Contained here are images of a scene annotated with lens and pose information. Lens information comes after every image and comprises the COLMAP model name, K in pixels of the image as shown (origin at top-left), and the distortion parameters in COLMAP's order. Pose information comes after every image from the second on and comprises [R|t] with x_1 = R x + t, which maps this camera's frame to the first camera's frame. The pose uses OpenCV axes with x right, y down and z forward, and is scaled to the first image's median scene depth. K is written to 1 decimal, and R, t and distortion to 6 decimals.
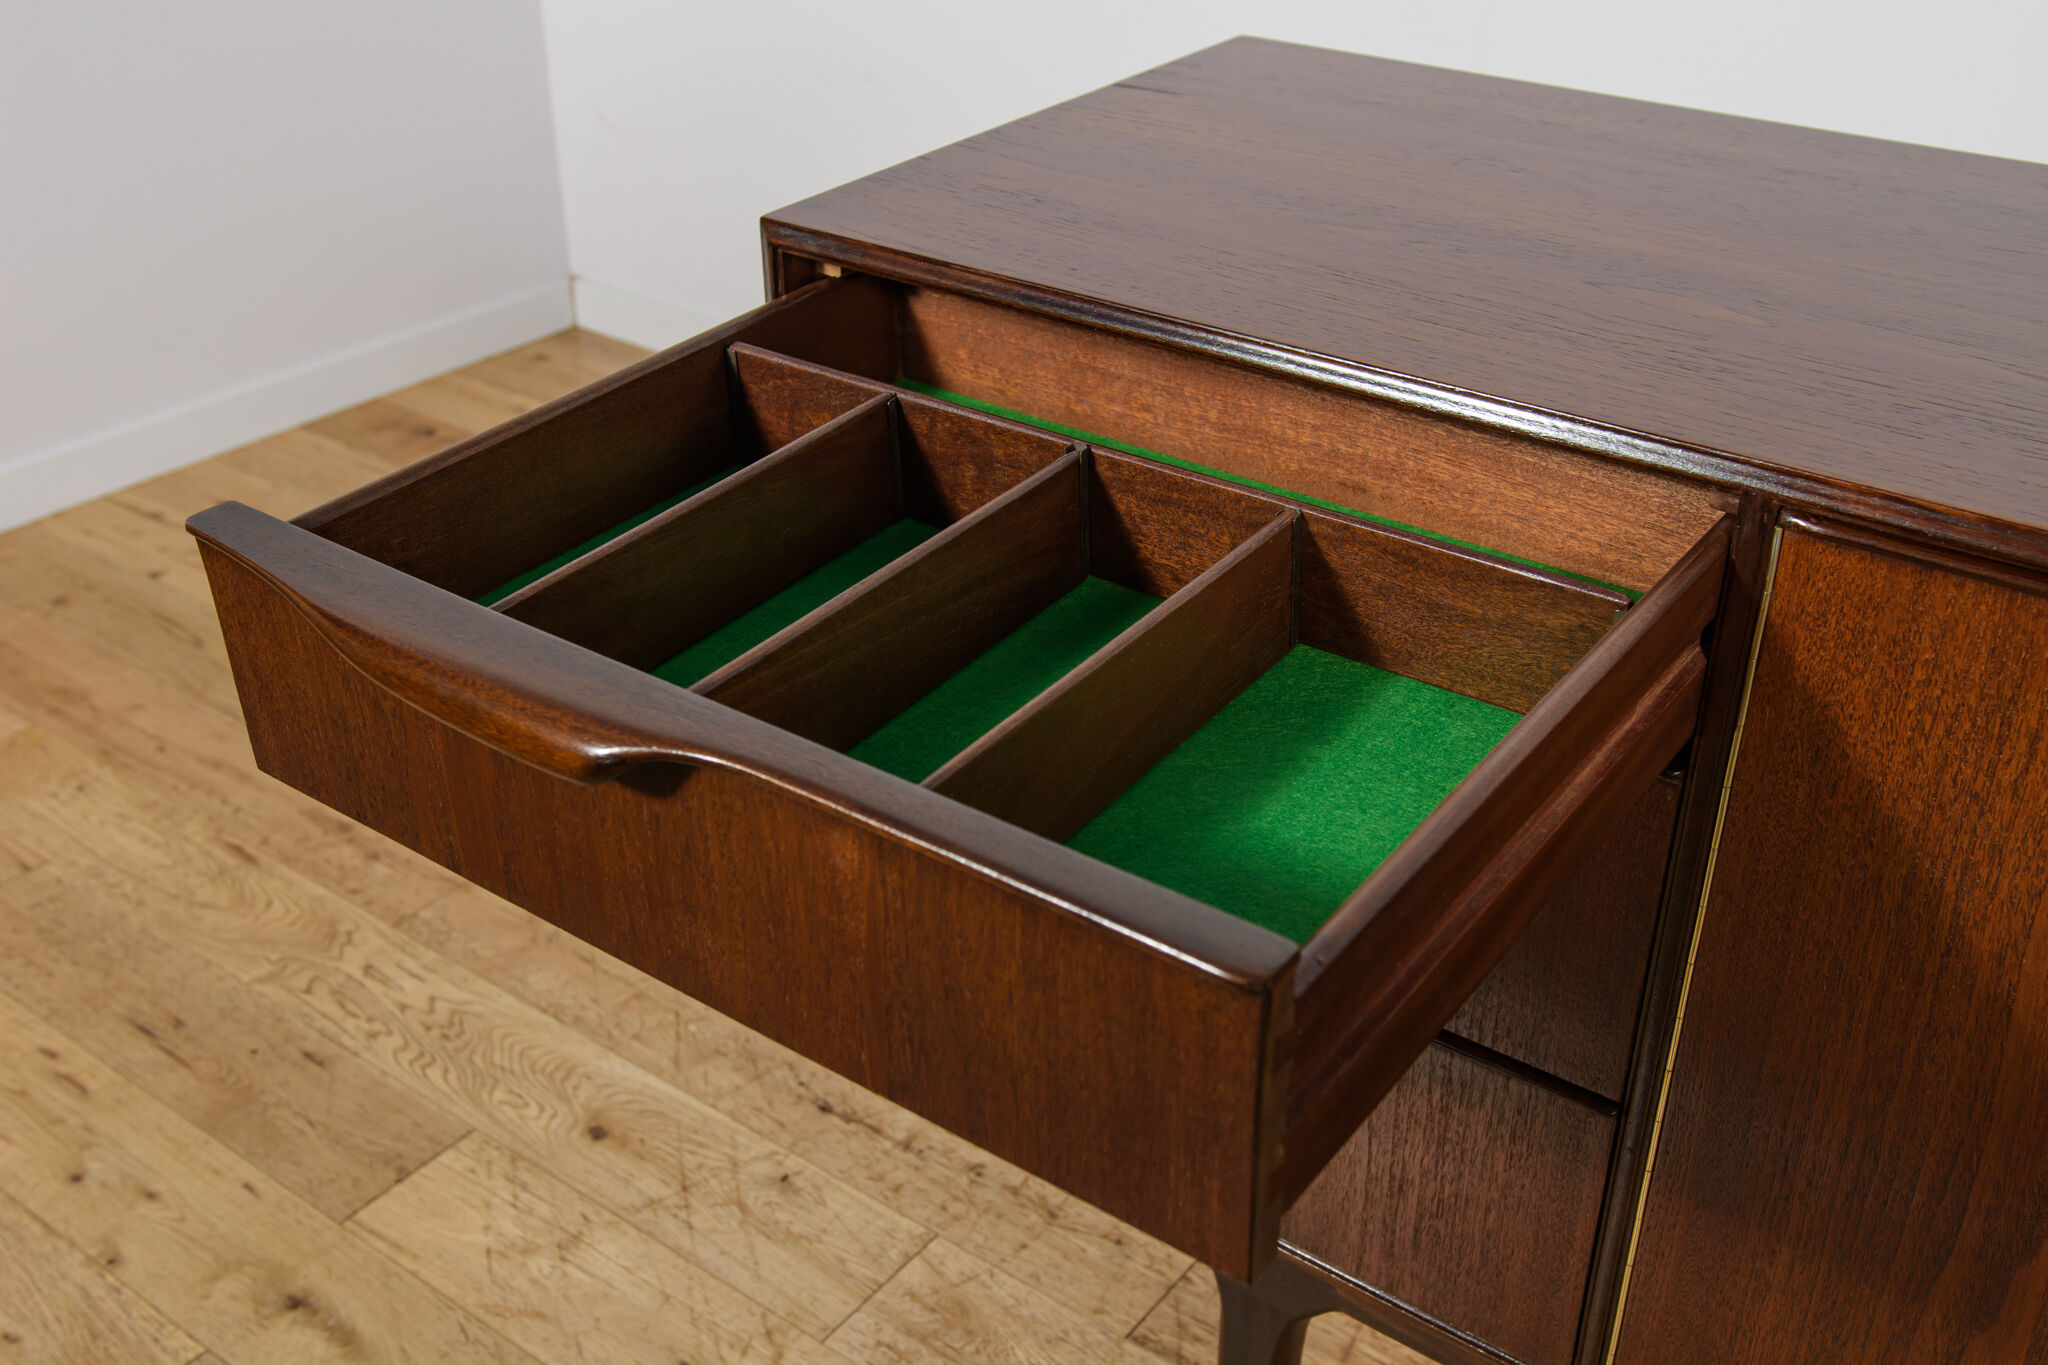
lens RADIAL K [[2075.0, 0, 1024.0], [0, 2075.0, 682.5], [0, 0, 1]] dist [-0.032031, 0.110334]
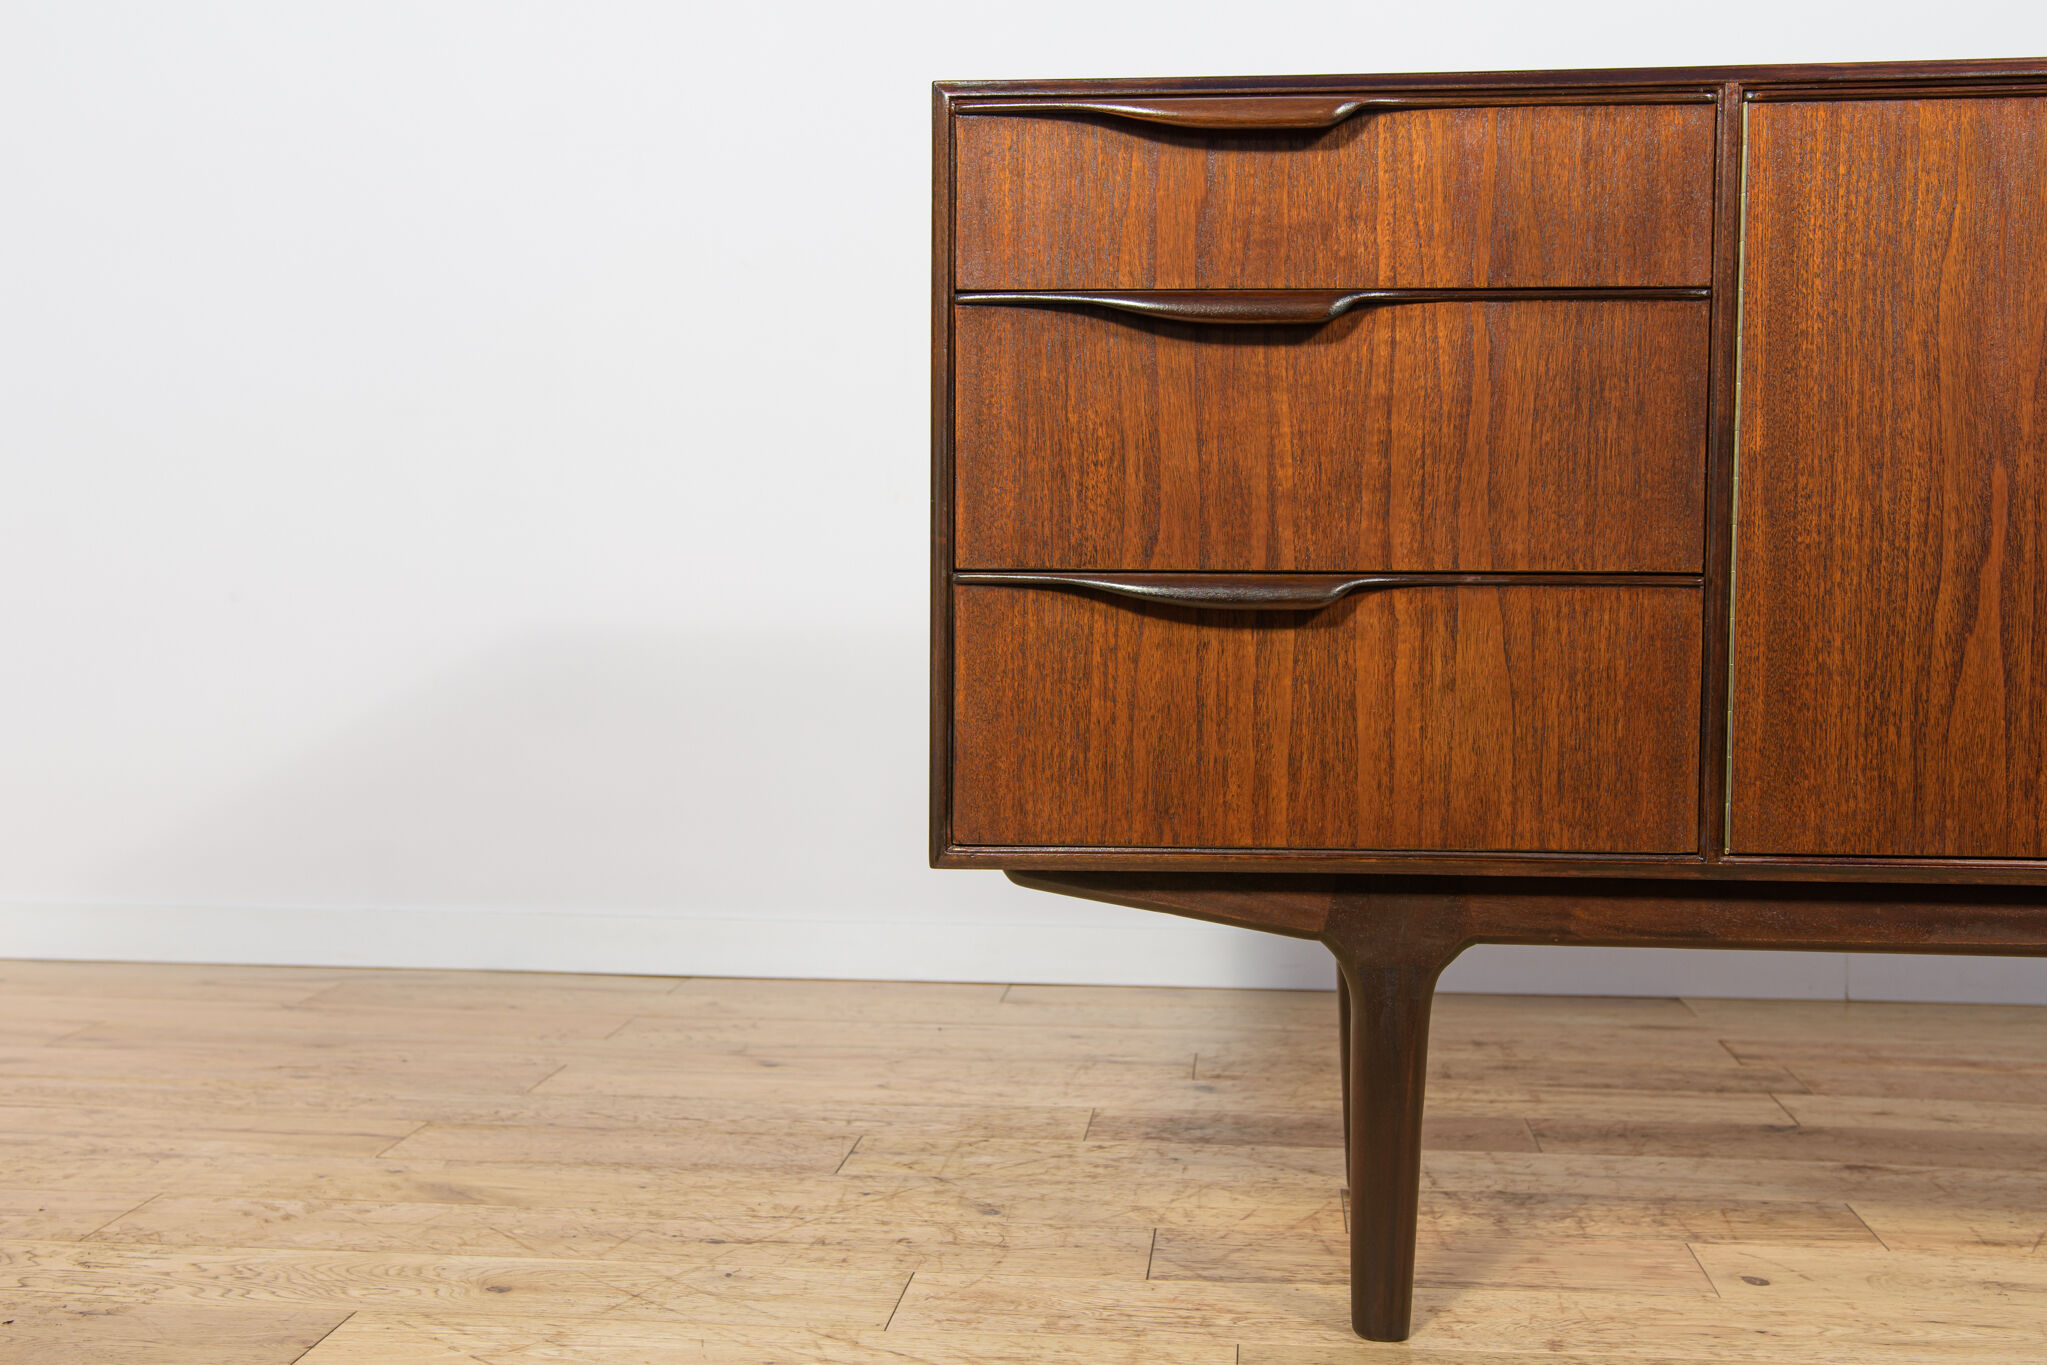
lens RADIAL K [[2305.8, 0, 1033.8], [0, 2305.8, 683.6], [0, 0, 1]] dist [-0.002571, 0.112825]
pose [[0.859000, -0.026810, 0.511273, -0.564225], [0.253438, 0.889957, -0.379138, 0.465759], [-0.444846, 0.455256, 0.771268, 0.015069]]
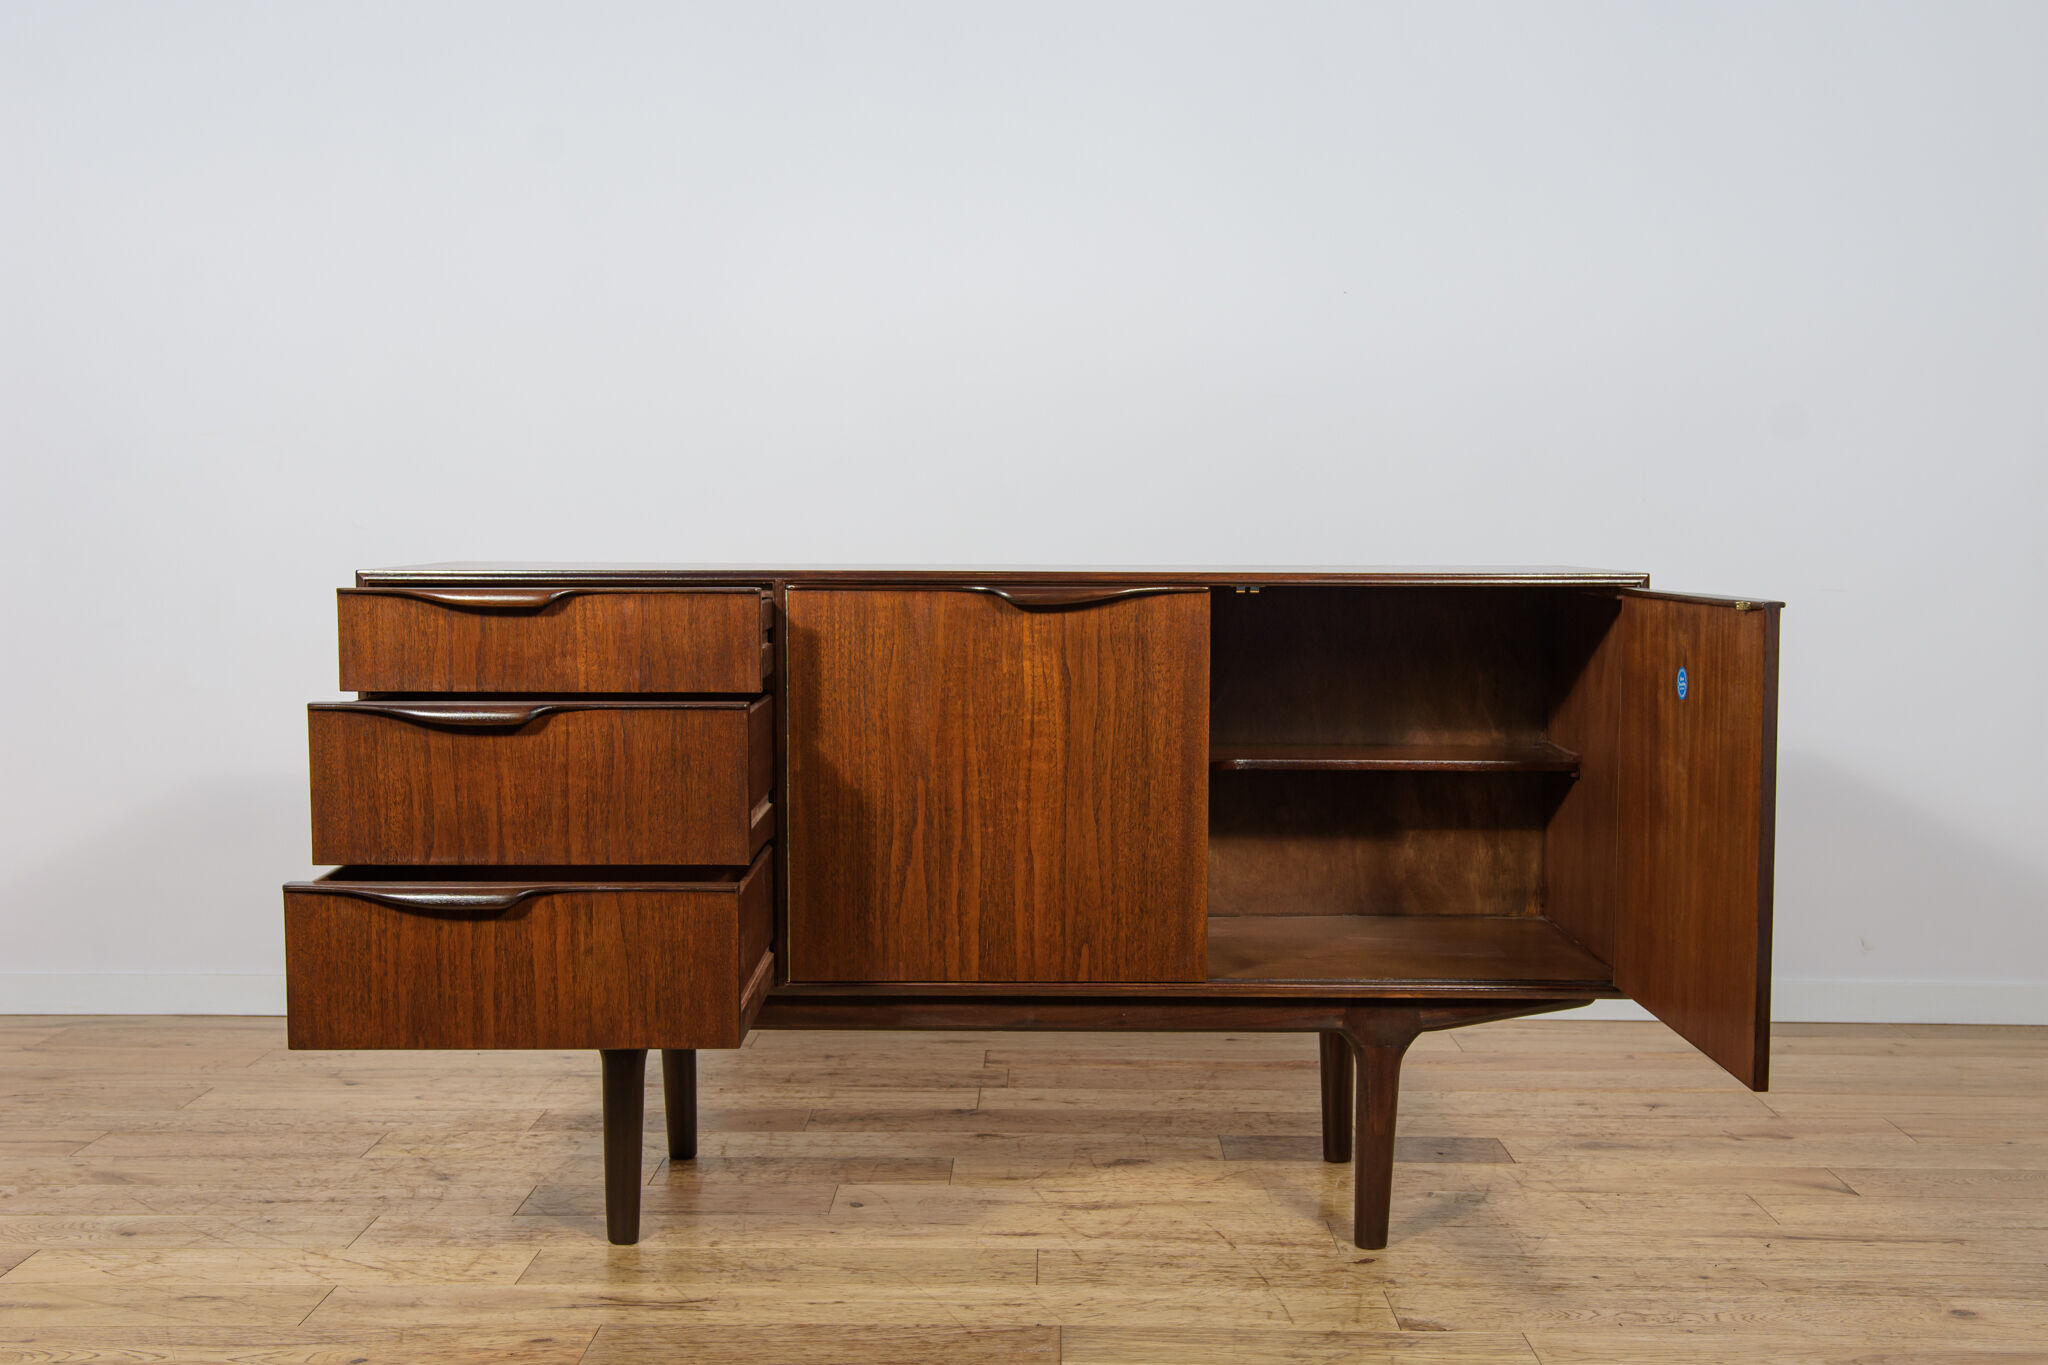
lens RADIAL K [[2165.1, 0, 1033.5], [0, 2165.1, 690.3], [0, 0, 1]] dist [-0.004659, 0.095069]
pose [[0.805869, -0.040974, 0.590674, -0.671702], [0.294110, 0.893527, -0.339277, 0.672210], [-0.513882, 0.447136, 0.732117, -0.806907]]
